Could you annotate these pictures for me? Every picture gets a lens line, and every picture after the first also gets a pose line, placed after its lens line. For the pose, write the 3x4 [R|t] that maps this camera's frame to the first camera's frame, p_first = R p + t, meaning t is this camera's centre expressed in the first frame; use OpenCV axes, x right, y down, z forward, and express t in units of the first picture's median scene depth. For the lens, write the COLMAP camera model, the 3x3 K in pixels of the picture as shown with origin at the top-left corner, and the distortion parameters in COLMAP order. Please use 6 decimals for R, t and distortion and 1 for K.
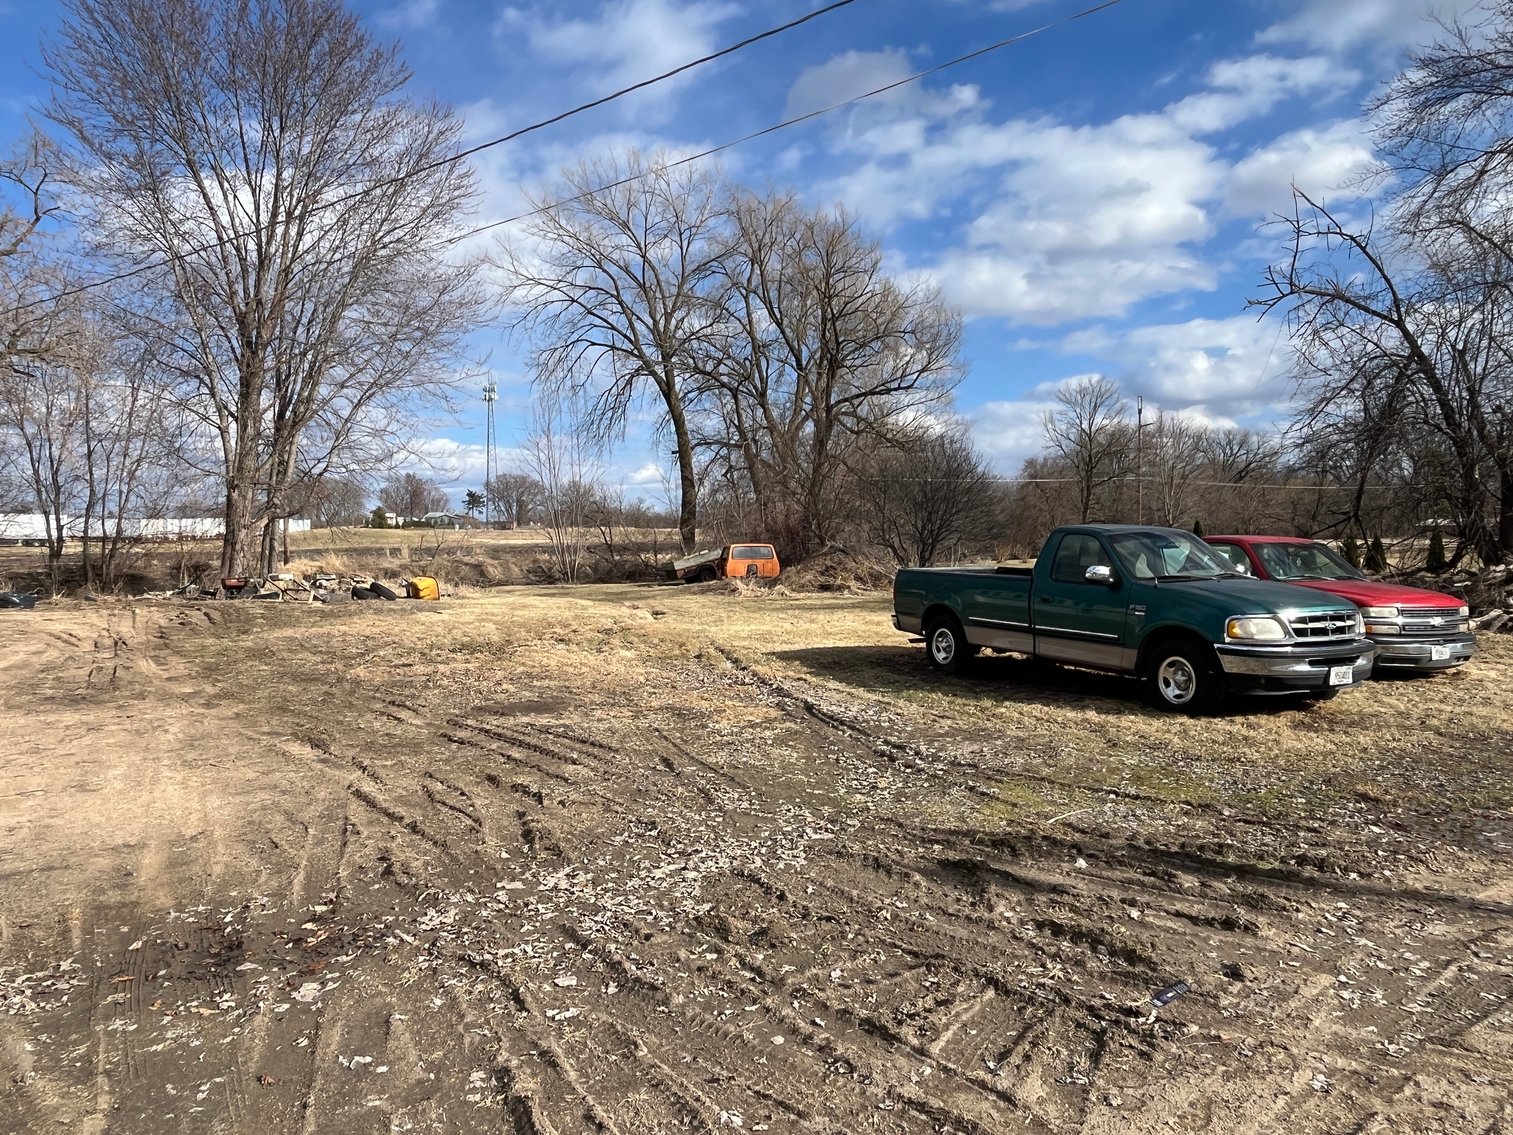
lens RADIAL K [[1008.1, 0, 758.0], [0, 1008.1, 560.6], [0, 0, 1]] dist [0.001722, 0.000196]
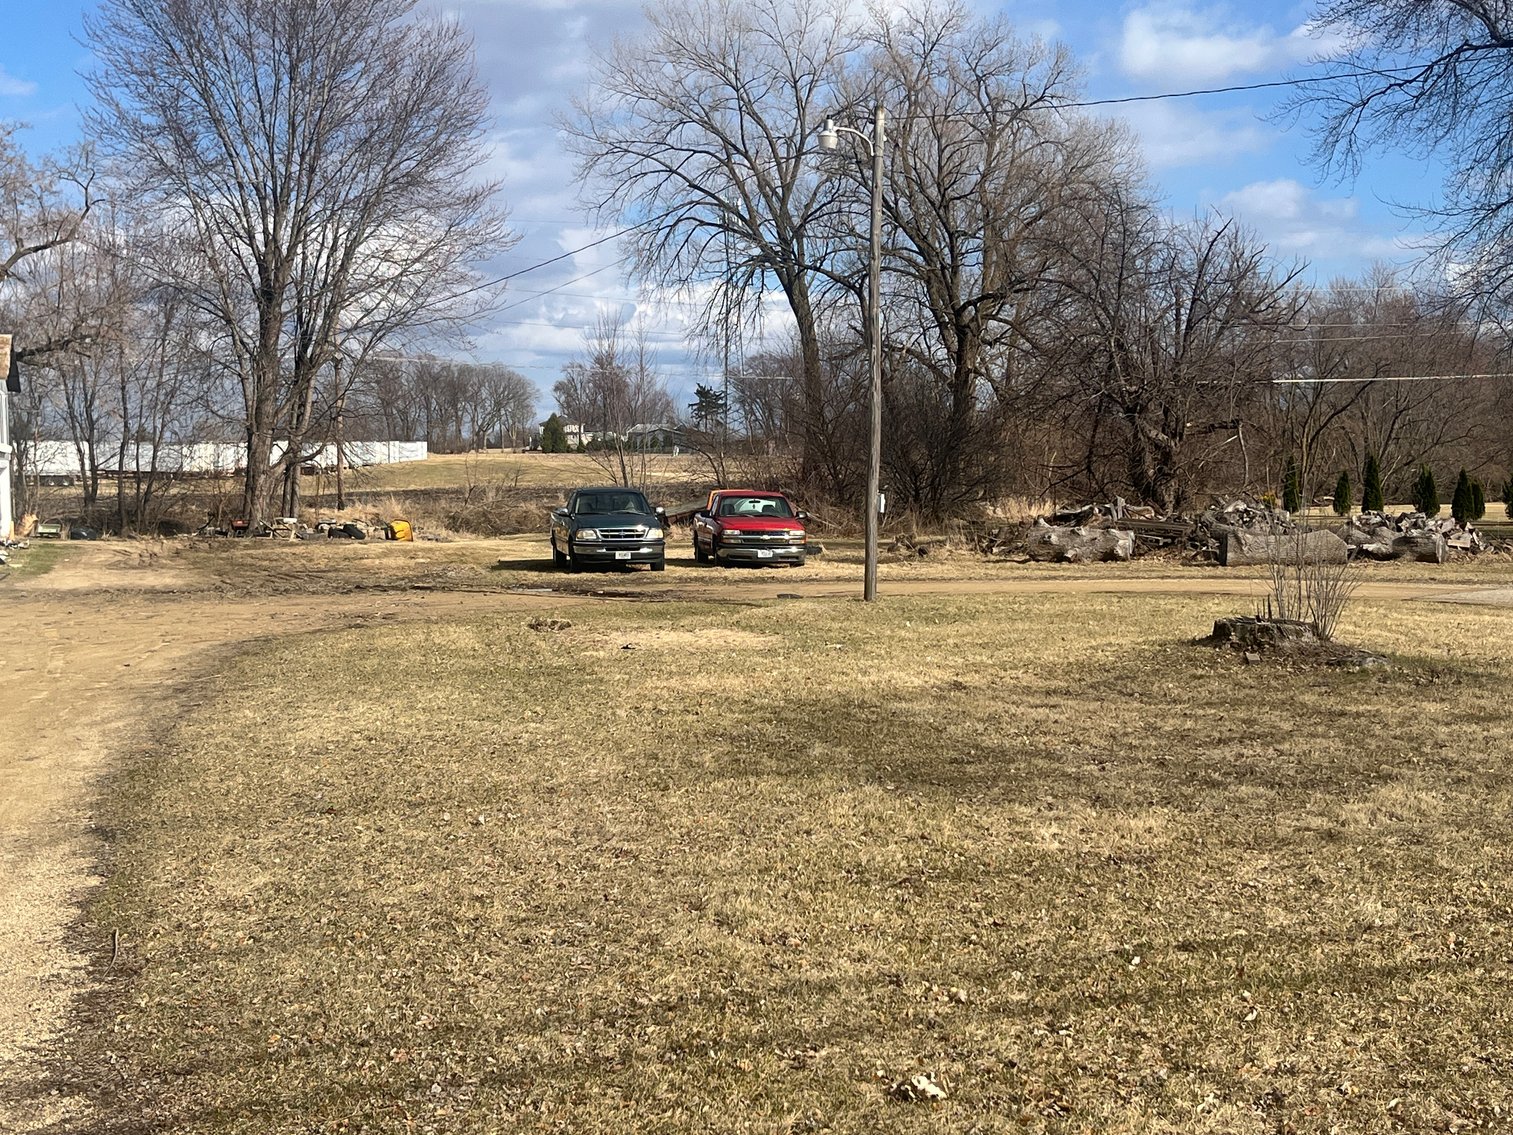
lens RADIAL K [[1966.9, 0, 756.3], [0, 1966.9, 568.7], [0, 0, 1]] dist [0.034123, 0.000000]
pose [[0.964122, 0.011940, -0.265190, 0.324239], [-0.004060, 0.999534, 0.030244, 0.001127], [0.265427, -0.028082, 0.963722, -0.510544]]
